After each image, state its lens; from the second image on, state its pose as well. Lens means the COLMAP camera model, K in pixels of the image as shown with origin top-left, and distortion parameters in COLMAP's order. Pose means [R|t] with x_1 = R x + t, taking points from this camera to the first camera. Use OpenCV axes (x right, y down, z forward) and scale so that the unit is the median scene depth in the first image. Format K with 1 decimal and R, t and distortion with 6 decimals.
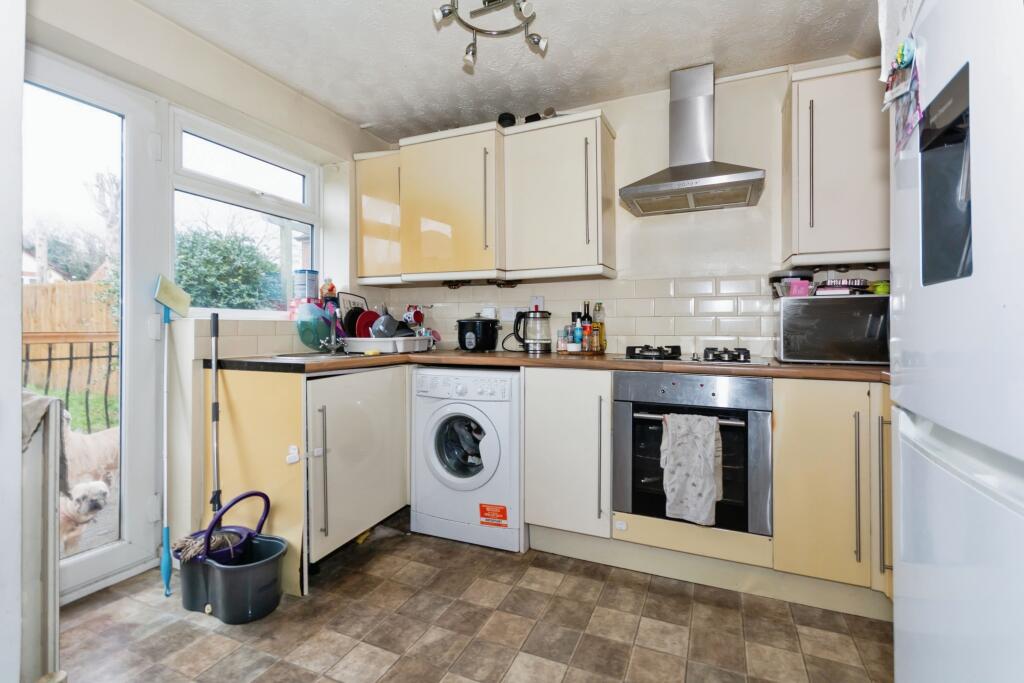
lens RADIAL K [[459.1, 0, 515.9], [0, 459.1, 322.3], [0, 0, 1]] dist [0.000214, -0.000205]
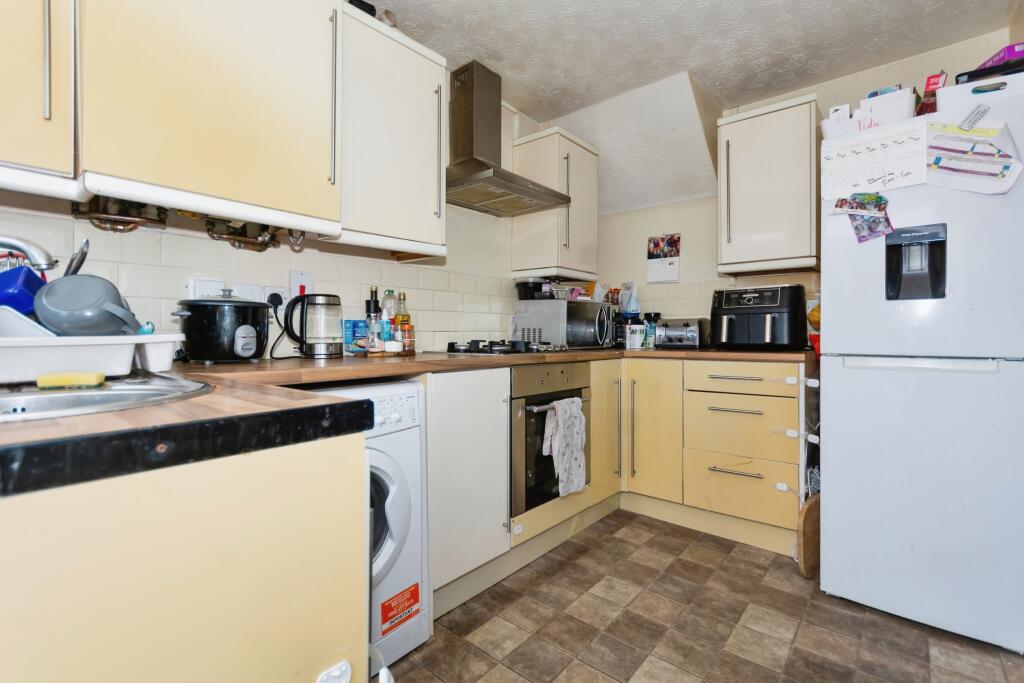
lens RADIAL K [[472.3, 0, 511.9], [0, 472.3, 333.4], [0, 0, 1]] dist [-0.002396, -0.000286]
pose [[0.289502, -0.002789, 0.957173, -0.746775], [-0.010069, 0.999932, 0.005959, 0.035574], [-0.957124, -0.011363, 0.289454, 0.781307]]
